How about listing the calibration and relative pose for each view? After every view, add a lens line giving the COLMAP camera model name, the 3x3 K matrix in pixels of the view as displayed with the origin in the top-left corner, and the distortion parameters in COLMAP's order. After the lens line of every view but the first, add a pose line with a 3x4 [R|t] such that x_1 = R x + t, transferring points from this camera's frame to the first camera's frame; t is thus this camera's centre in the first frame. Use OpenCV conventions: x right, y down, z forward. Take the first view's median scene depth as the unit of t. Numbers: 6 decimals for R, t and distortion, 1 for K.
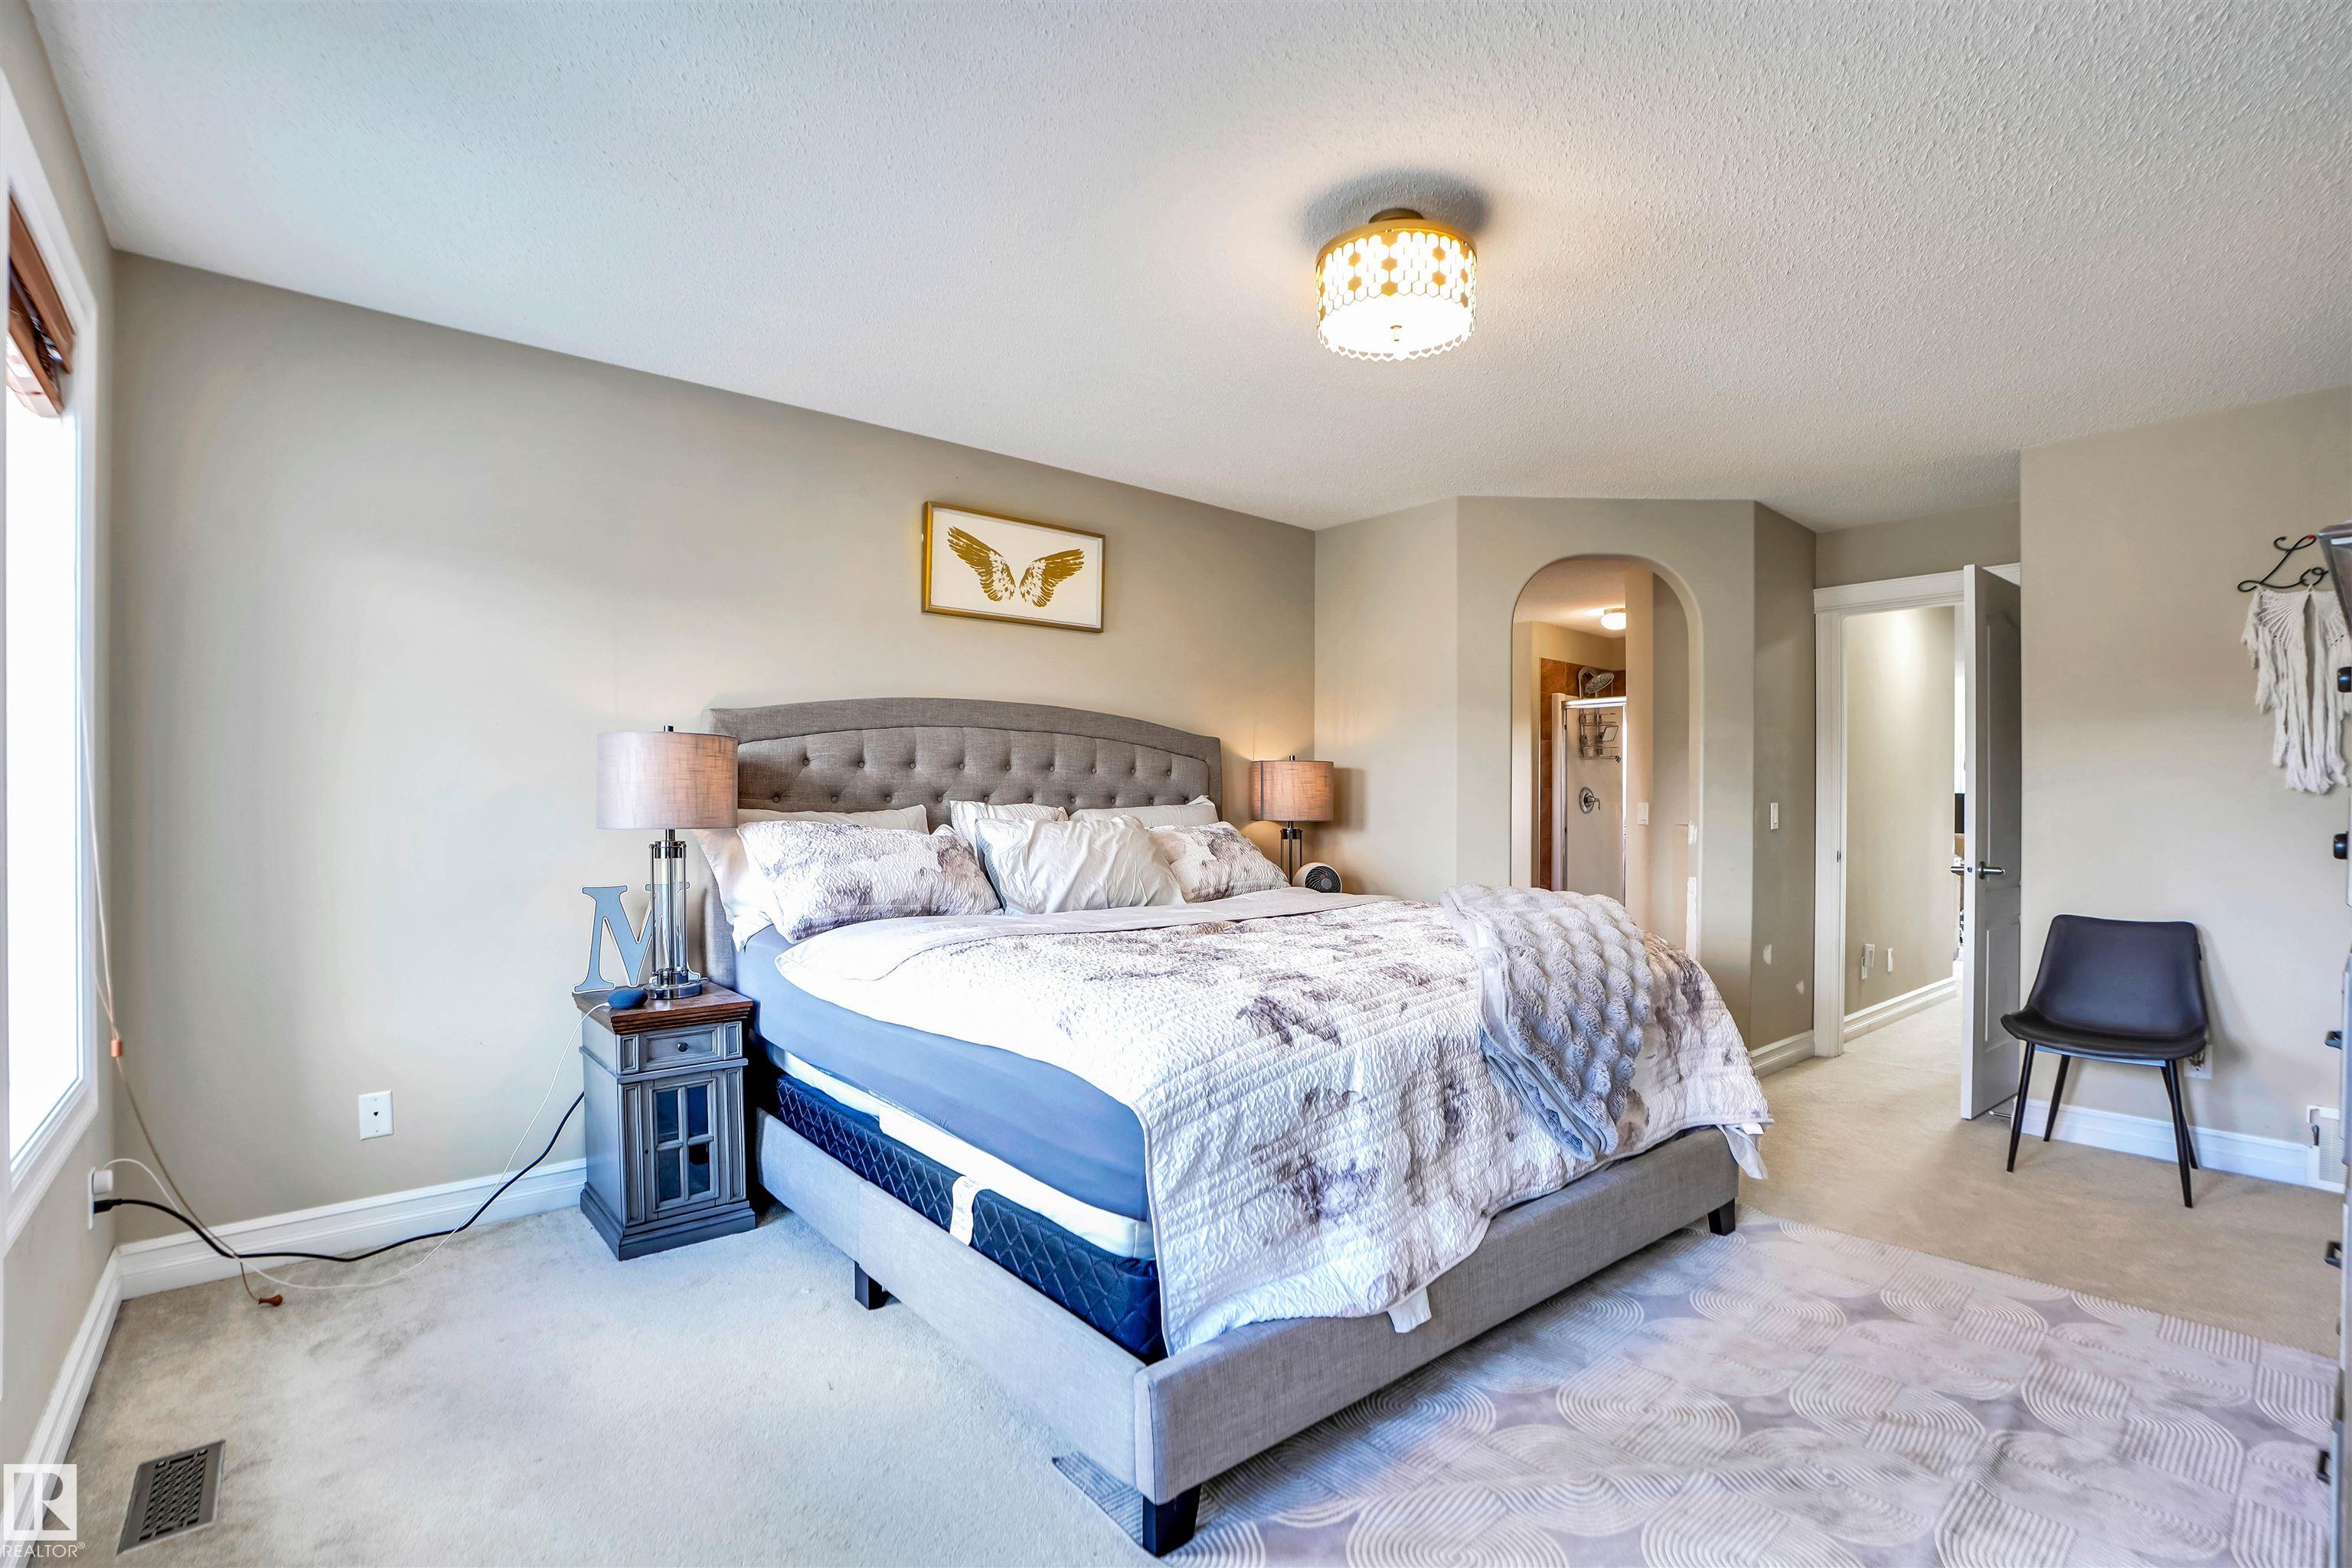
lens RADIAL K [[1095.6, 0, 1188.1], [0, 1095.6, 798.2], [0, 0, 1]] dist [-0.072191, 0.029157]
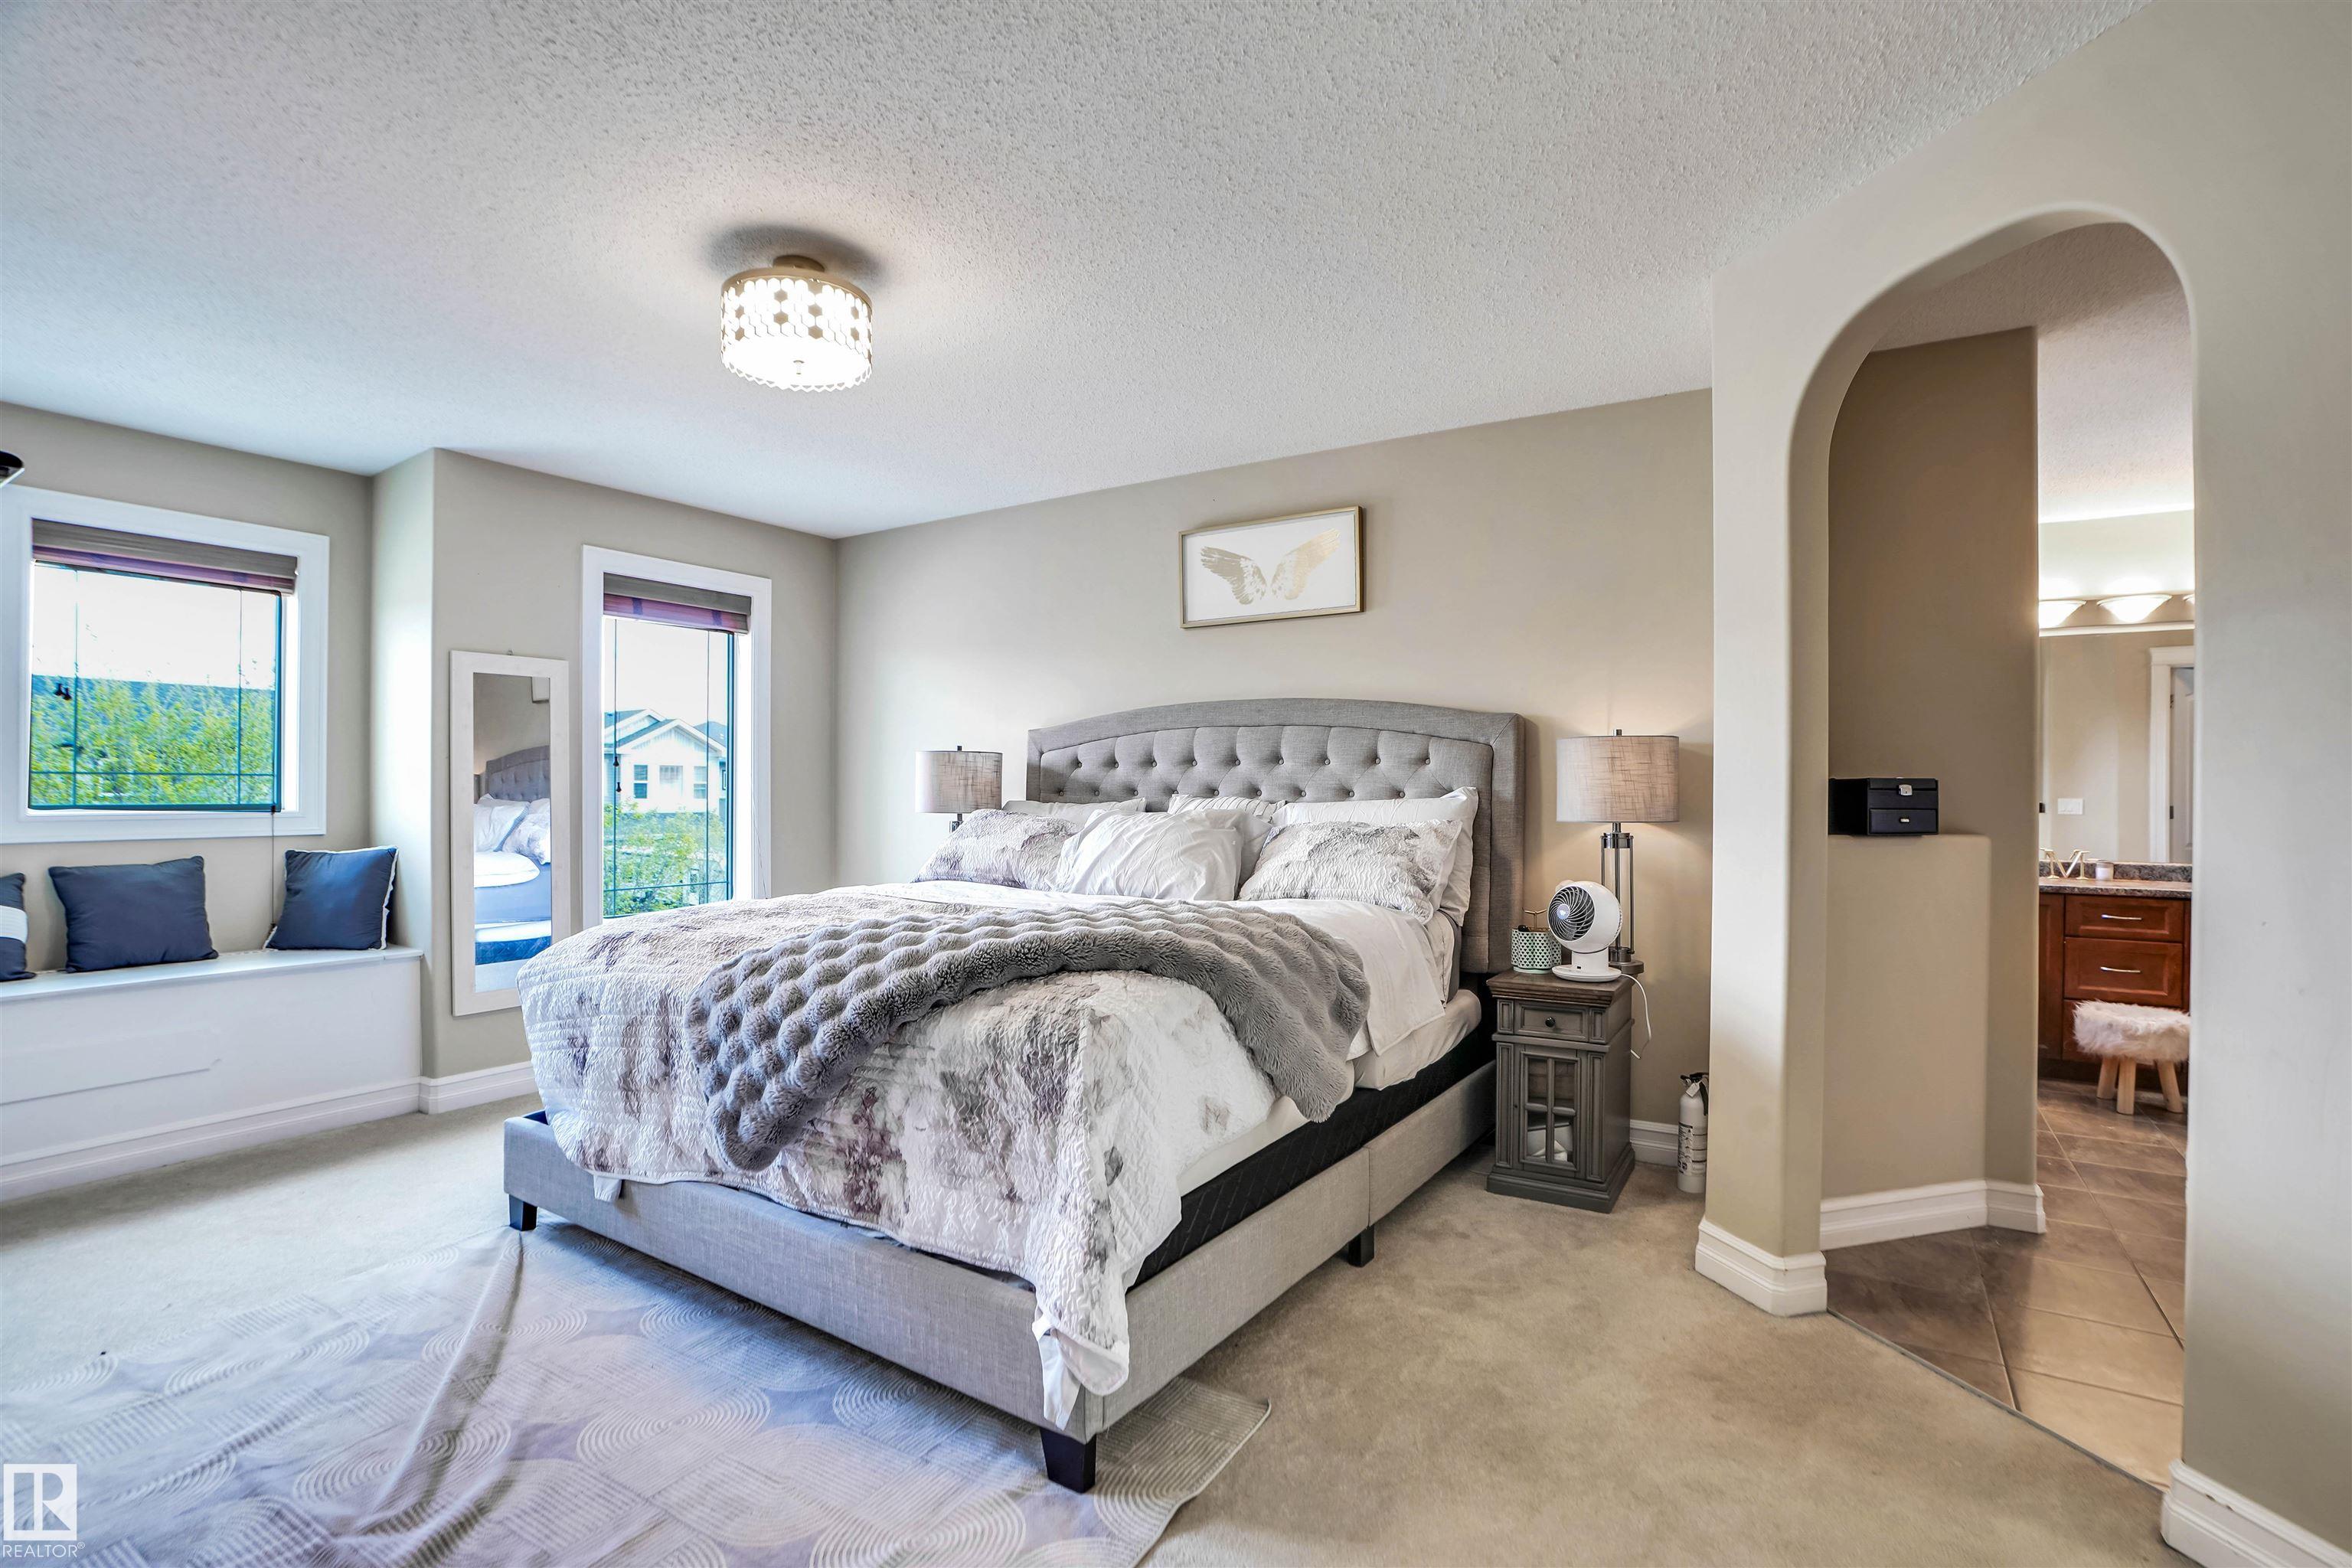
lens RADIAL K [[1095.6, 0, 1188.1], [0, 1095.6, 798.2], [0, 0, 1]] dist [-0.072191, 0.029157]
pose [[0.319233, 0.003602, -0.947670, 0.837759], [0.005951, 0.999965, 0.005806, -0.000091], [0.947658, -0.007493, 0.319200, 0.630614]]
